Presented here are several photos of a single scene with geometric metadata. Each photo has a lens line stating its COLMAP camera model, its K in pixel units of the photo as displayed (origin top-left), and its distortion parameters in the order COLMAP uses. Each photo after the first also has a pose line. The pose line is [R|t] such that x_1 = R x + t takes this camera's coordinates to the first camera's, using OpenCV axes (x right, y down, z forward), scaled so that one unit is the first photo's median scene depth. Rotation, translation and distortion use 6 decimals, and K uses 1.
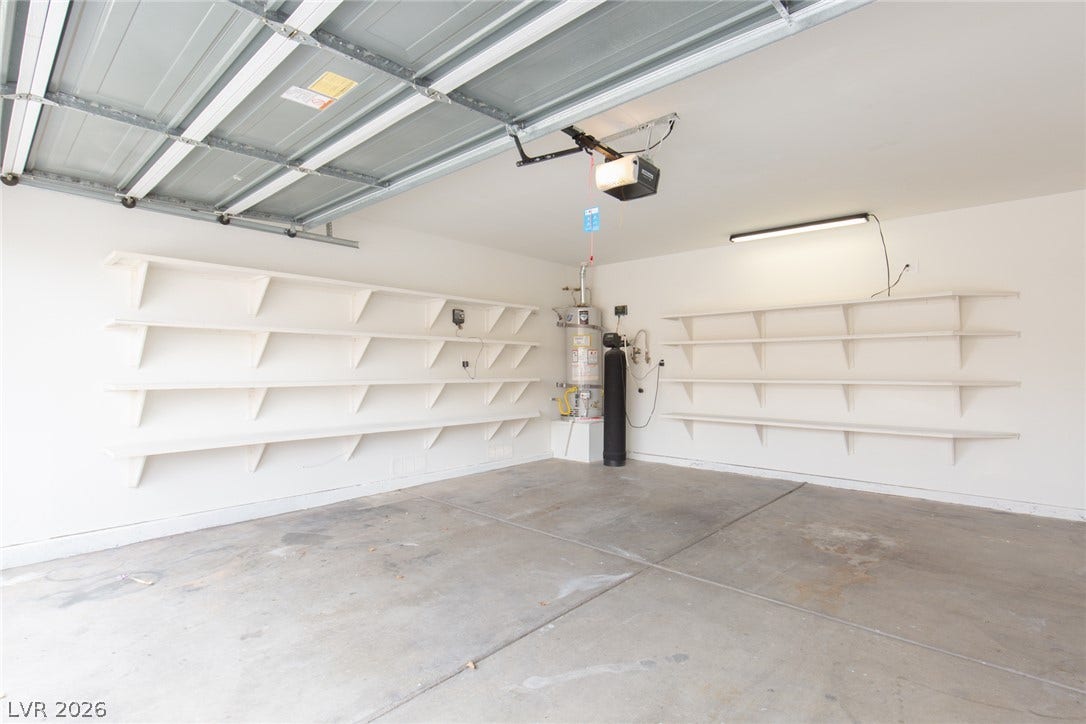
lens RADIAL K [[499.1, 0, 521.5], [0, 499.1, 383.6], [0, 0, 1]] dist [0.002239, -0.000138]
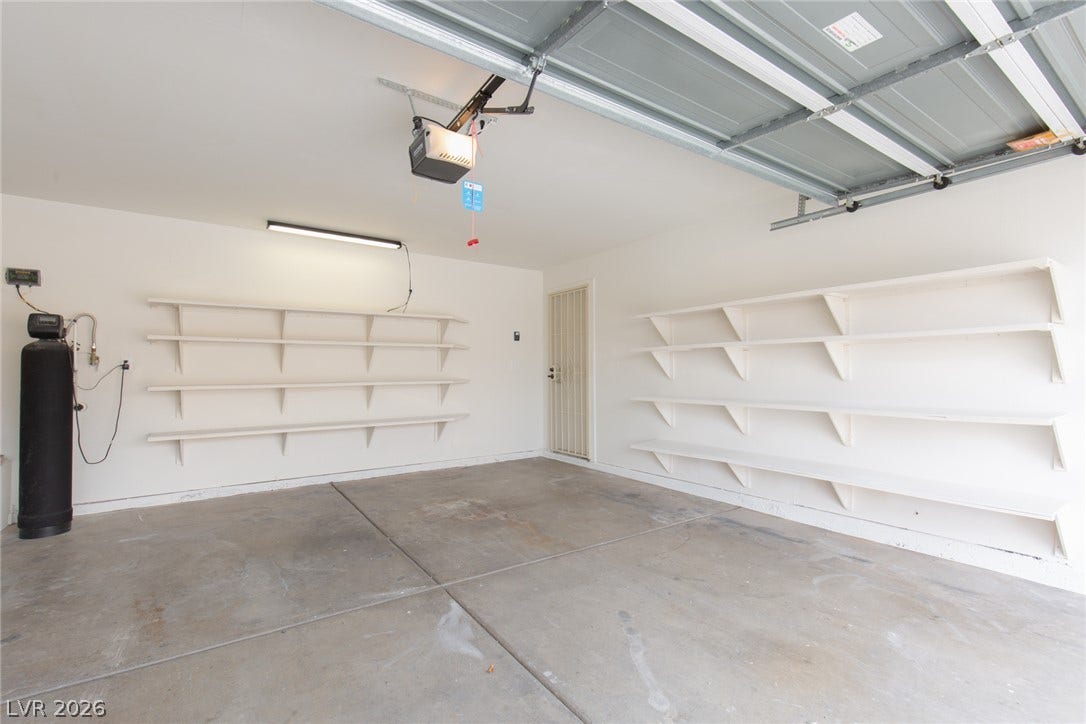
lens RADIAL K [[499.1, 0, 521.5], [0, 499.1, 383.6], [0, 0, 1]] dist [0.002239, -0.000138]
pose [[0.225214, -0.026233, 0.973956, -0.537870], [0.034782, 0.999217, 0.018870, -0.018024], [-0.973688, 0.029626, 0.225950, 0.586484]]
